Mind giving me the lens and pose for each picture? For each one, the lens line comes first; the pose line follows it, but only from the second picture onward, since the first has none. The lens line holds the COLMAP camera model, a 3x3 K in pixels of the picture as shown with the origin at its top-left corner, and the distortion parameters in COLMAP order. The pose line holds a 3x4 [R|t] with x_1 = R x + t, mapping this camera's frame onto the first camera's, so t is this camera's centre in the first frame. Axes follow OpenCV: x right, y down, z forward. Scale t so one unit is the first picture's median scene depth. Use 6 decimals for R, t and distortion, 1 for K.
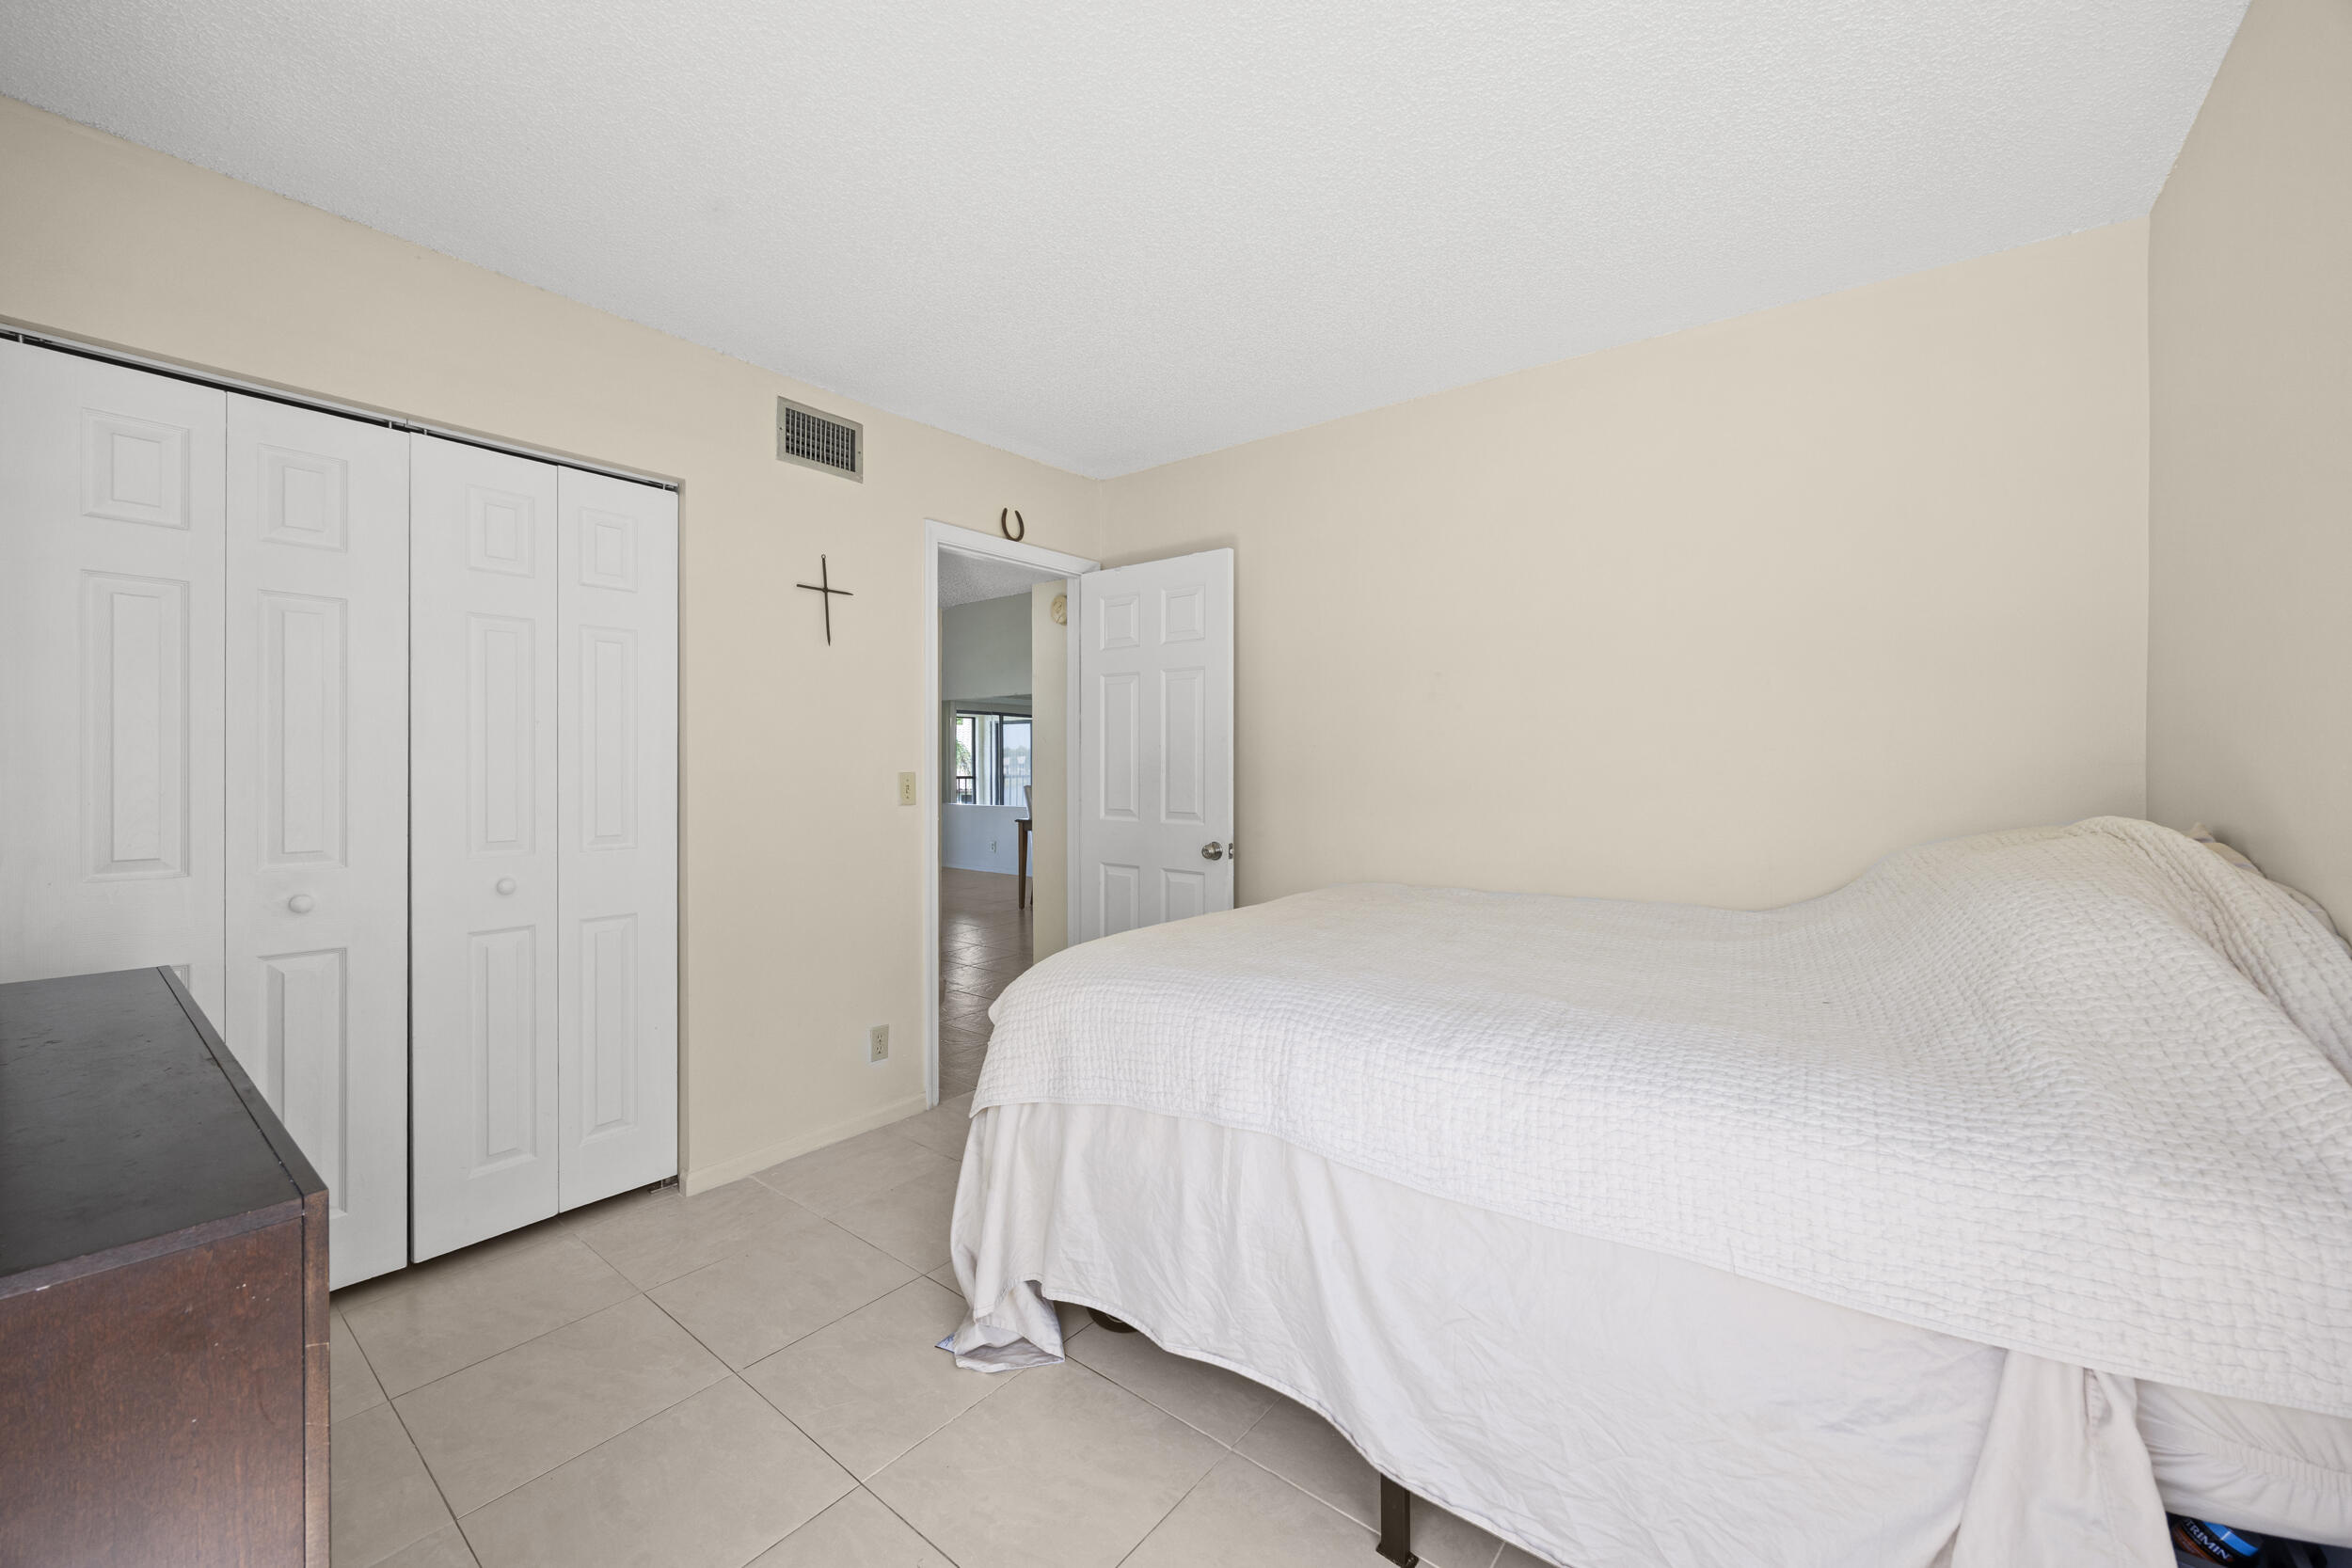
lens RADIAL K [[898.7, 0, 1170.5], [0, 898.7, 776.2], [0, 0, 1]] dist [-0.003719, 0.001165]
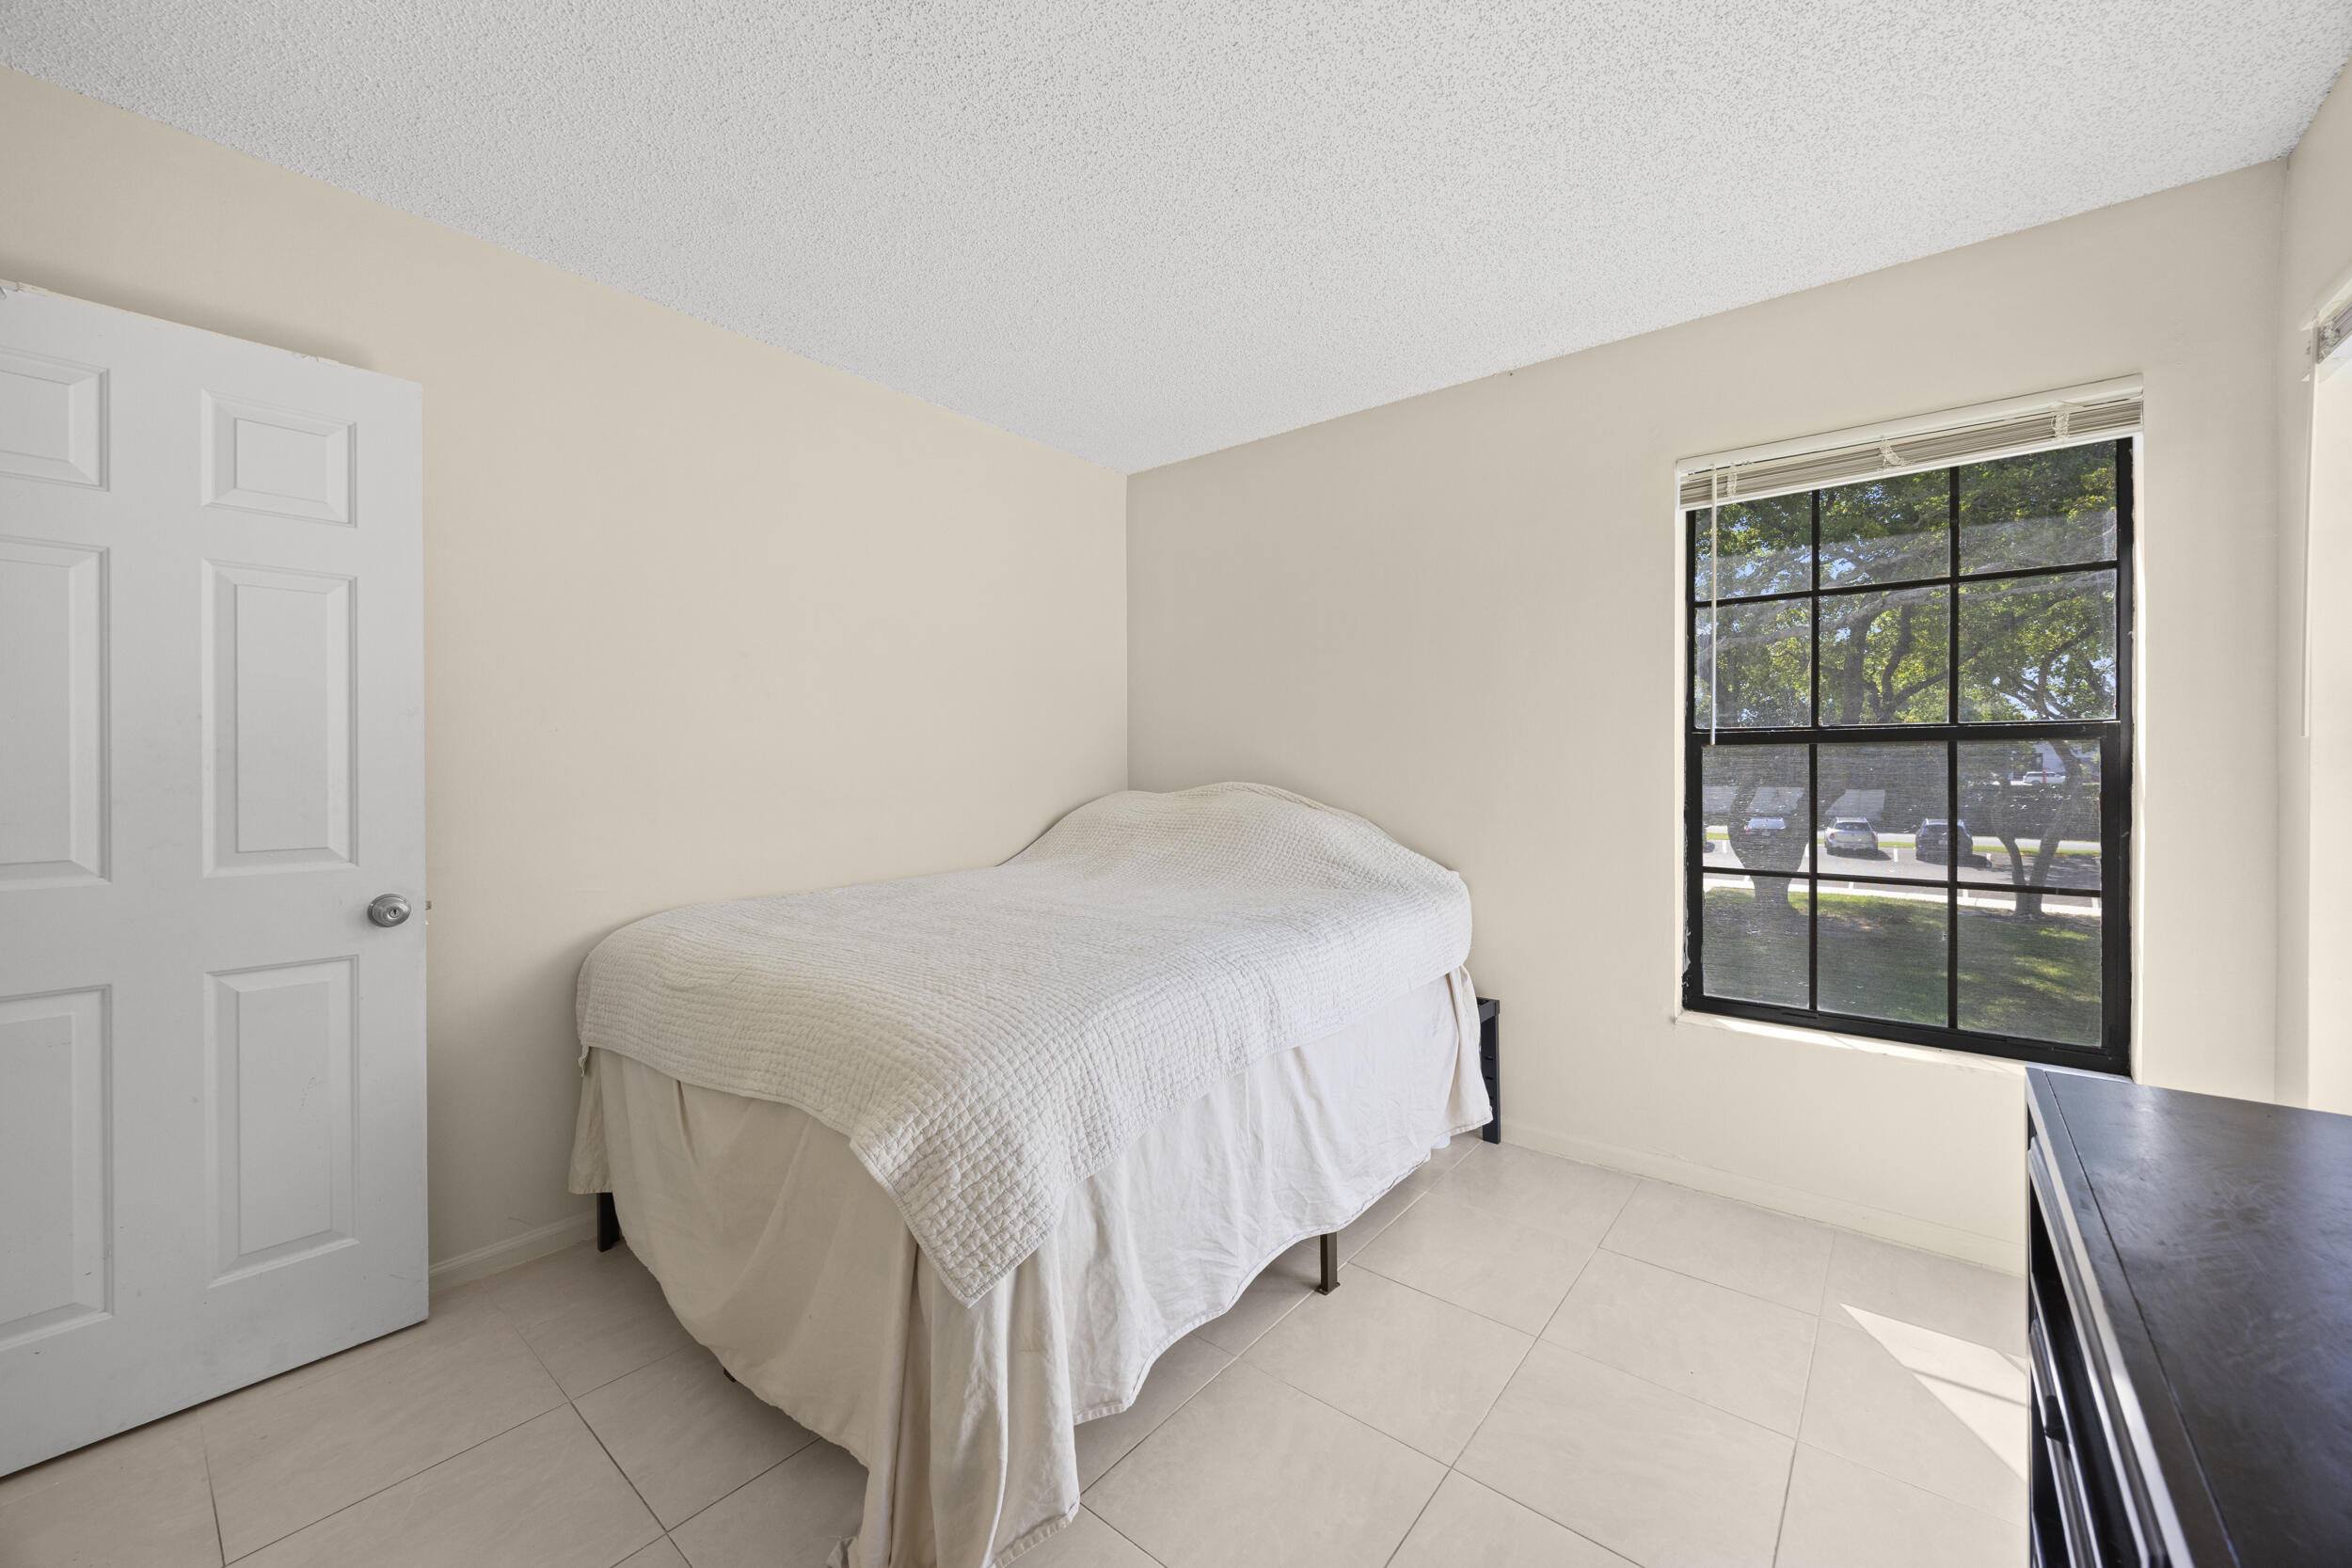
lens RADIAL K [[898.7, 0, 1175.8], [0, 898.7, 769.3], [0, 0, 1]] dist [-0.003719, 0.001165]
pose [[0.017092, -0.008855, 0.999815, -0.502575], [0.015632, 0.999841, 0.008588, -0.002348], [-0.999732, 0.015483, 0.017228, 0.494457]]
